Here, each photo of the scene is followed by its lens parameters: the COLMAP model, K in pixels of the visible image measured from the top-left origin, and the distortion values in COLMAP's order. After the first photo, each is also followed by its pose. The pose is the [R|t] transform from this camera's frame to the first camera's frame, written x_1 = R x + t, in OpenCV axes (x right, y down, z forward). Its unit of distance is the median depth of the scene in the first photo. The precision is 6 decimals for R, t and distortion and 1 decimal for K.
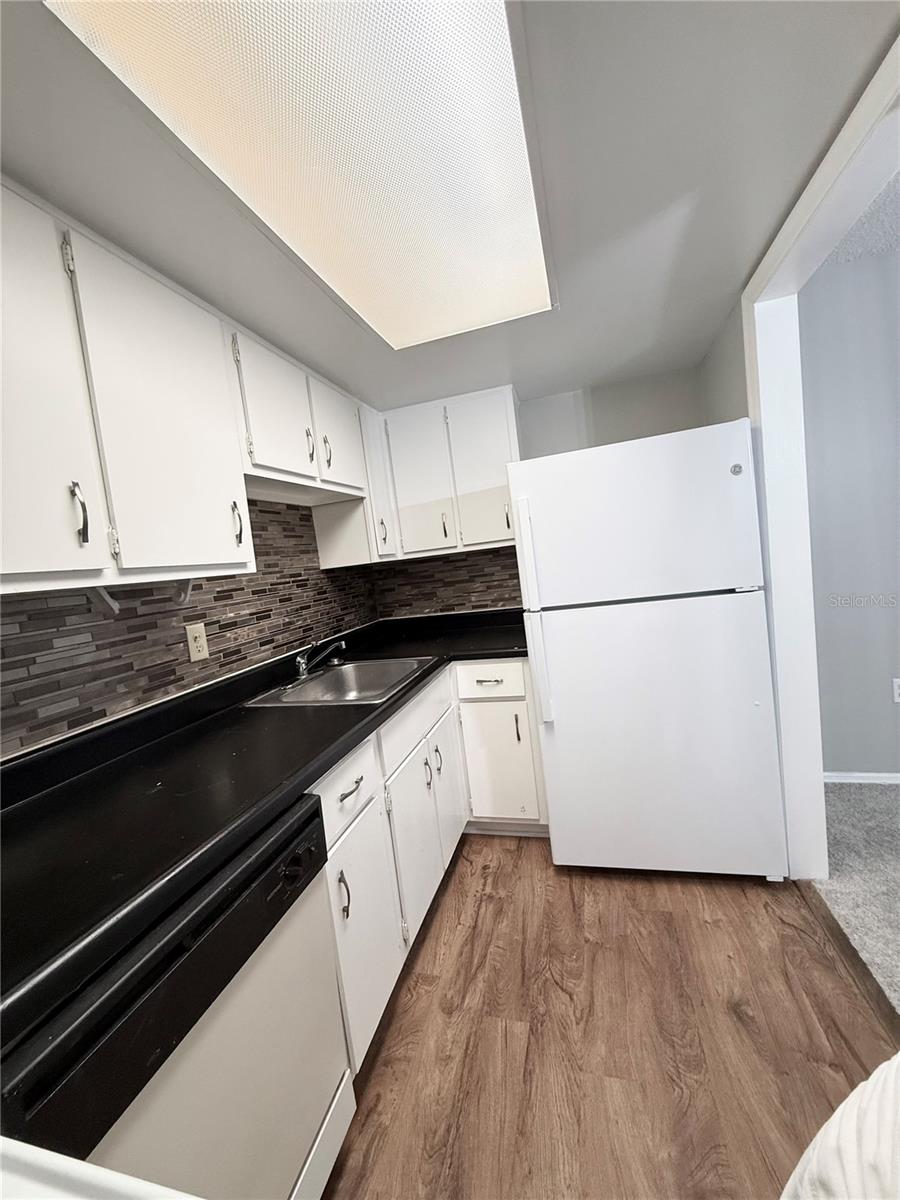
lens RADIAL K [[481.2, 0, 450.5], [0, 481.2, 598.0], [0, 0, 1]] dist [0.003624, 0.000046]
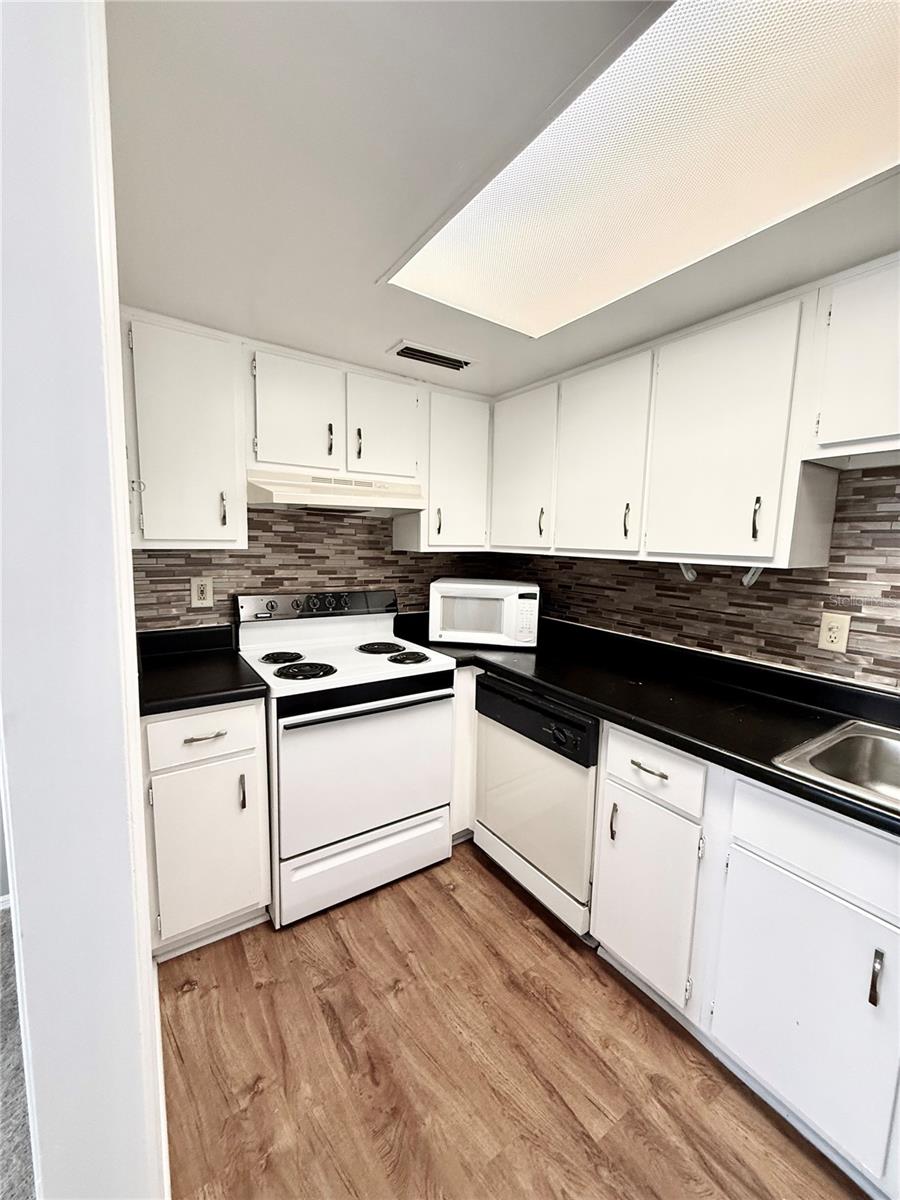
lens RADIAL K [[481.2, 0, 449.6], [0, 481.2, 598.8], [0, 0, 1]] dist [0.003624, 0.000046]
pose [[-0.646877, 0.190964, -0.738297, 0.792229], [-0.011610, 0.965560, 0.259920, -0.254454], [0.762506, 0.176708, -0.622382, 1.197798]]
